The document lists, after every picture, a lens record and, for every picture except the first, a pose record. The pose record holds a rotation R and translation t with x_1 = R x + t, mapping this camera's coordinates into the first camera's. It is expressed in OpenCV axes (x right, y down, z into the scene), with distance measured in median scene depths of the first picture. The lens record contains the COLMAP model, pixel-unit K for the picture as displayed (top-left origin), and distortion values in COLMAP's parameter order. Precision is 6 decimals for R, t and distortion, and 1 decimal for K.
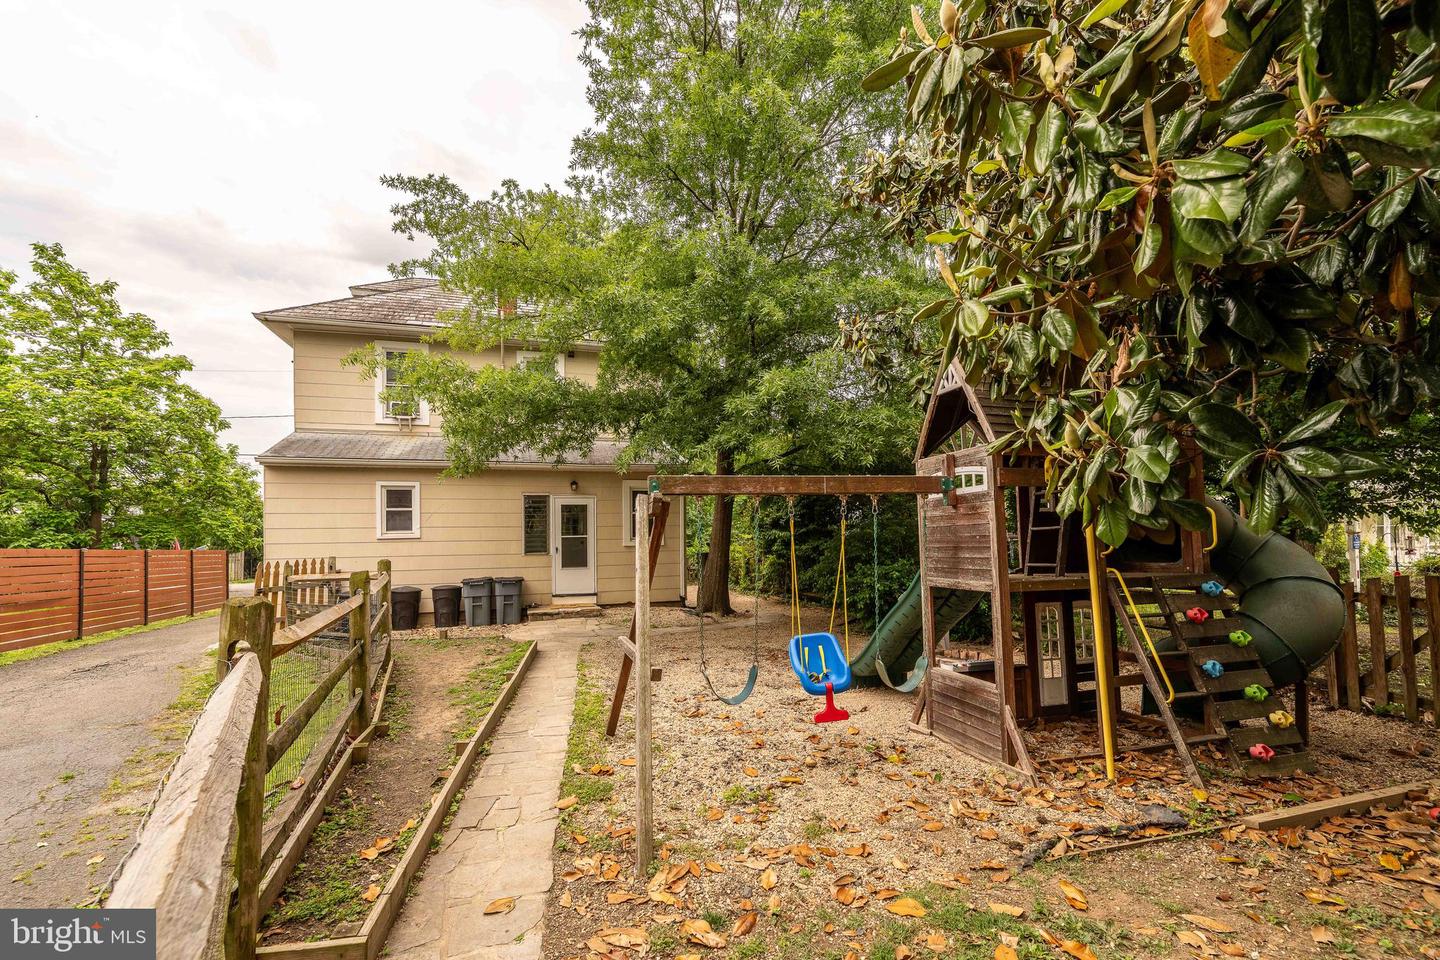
lens RADIAL K [[632.0, 0, 716.4], [0, 632.0, 500.6], [0, 0, 1]] dist [-0.001238, 0.000319]
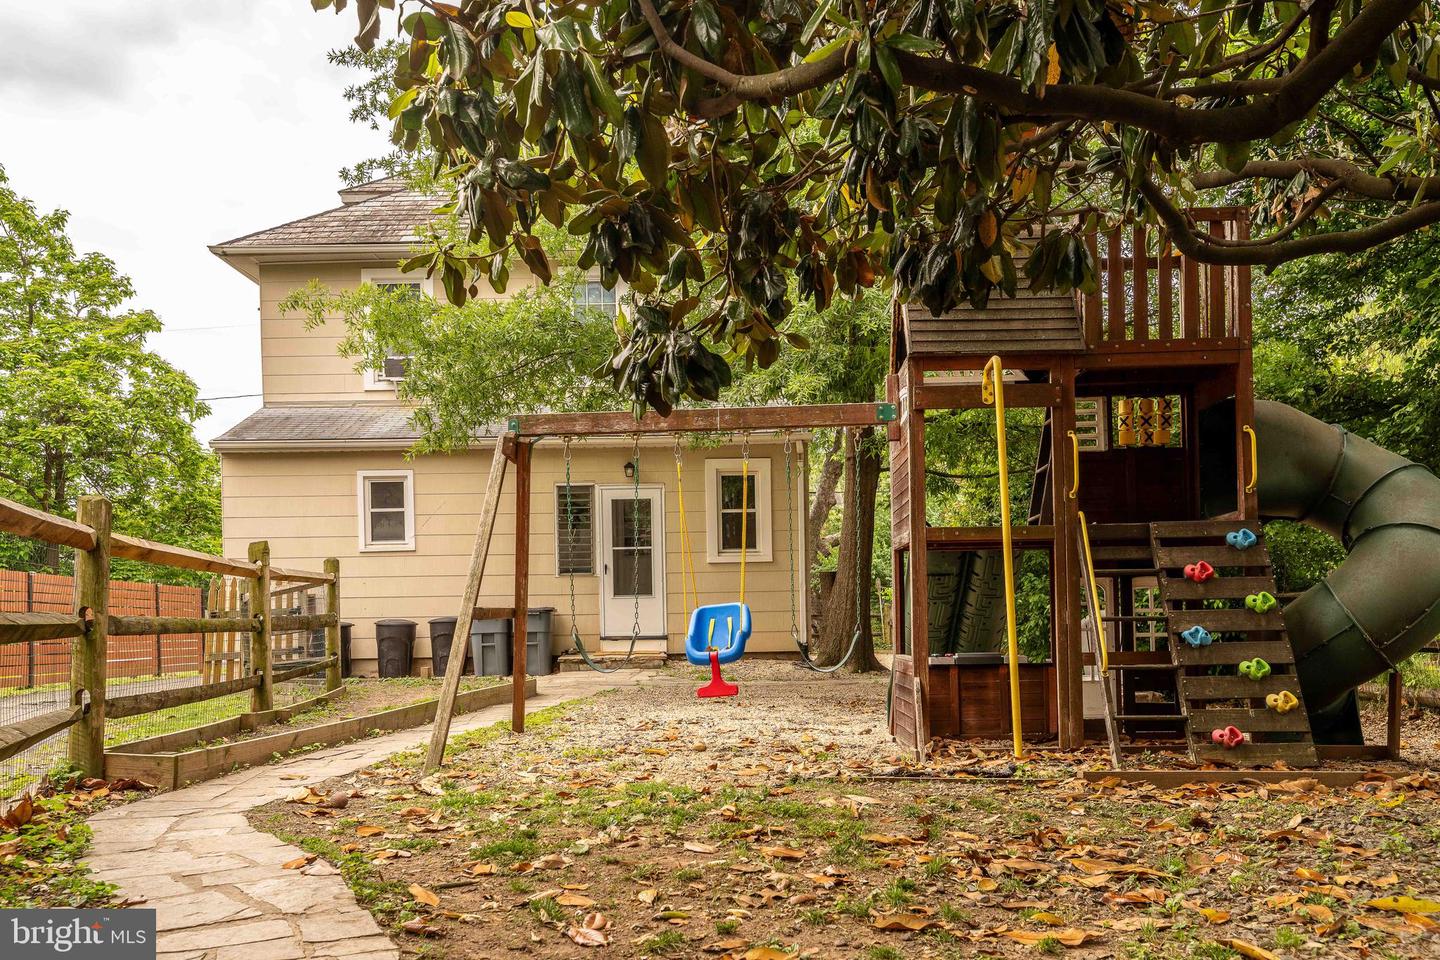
lens RADIAL K [[1270.3, 0, 719.9], [0, 1270.3, 562.6], [0, 0, 1]] dist [0.005950, -0.018757]
pose [[0.954830, -0.012253, -0.296900, 0.150286], [0.018155, 0.999688, 0.017130, 0.030703], [0.296598, -0.021746, 0.954755, -0.133242]]
